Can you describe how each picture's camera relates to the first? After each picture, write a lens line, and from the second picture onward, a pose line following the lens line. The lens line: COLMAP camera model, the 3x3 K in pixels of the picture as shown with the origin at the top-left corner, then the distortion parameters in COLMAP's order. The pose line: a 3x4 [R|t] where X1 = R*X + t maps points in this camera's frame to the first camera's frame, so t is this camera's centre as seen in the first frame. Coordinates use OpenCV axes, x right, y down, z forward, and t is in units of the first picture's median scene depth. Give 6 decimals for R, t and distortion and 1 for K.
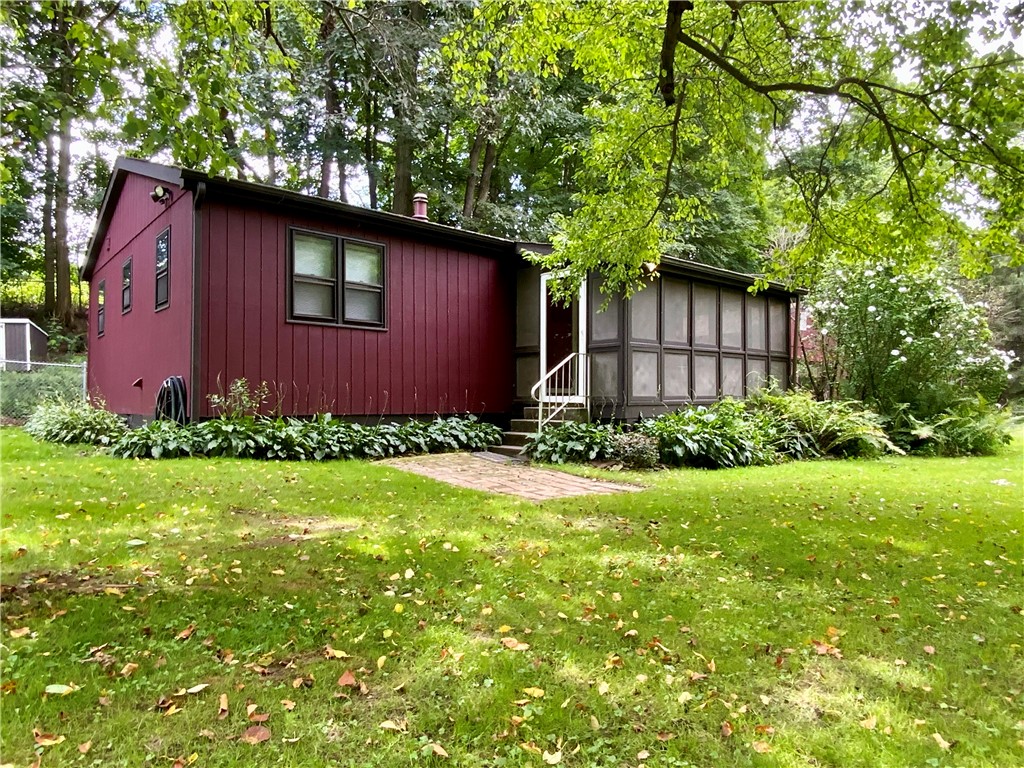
lens RADIAL K [[624.0, 0, 511.5], [0, 624.0, 386.4], [0, 0, 1]] dist [-0.004389, -0.000032]
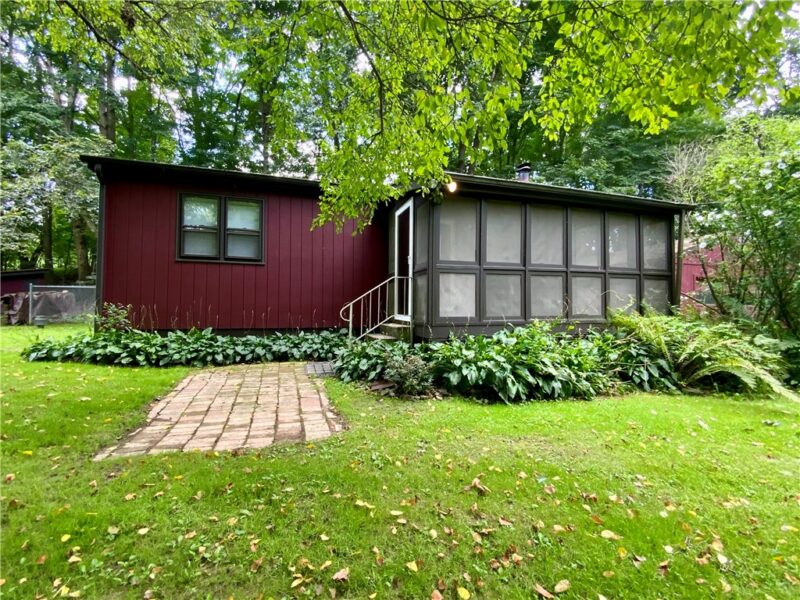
lens RADIAL K [[352.0, 0, 400.5], [0, 352.0, 299.6], [0, 0, 1]] dist [-0.000967, -0.000020]
pose [[0.921727, -0.008826, -0.387738, 0.349010], [0.005933, 0.999945, -0.008658, -0.007537], [0.387793, 0.005680, 0.921729, 0.429580]]
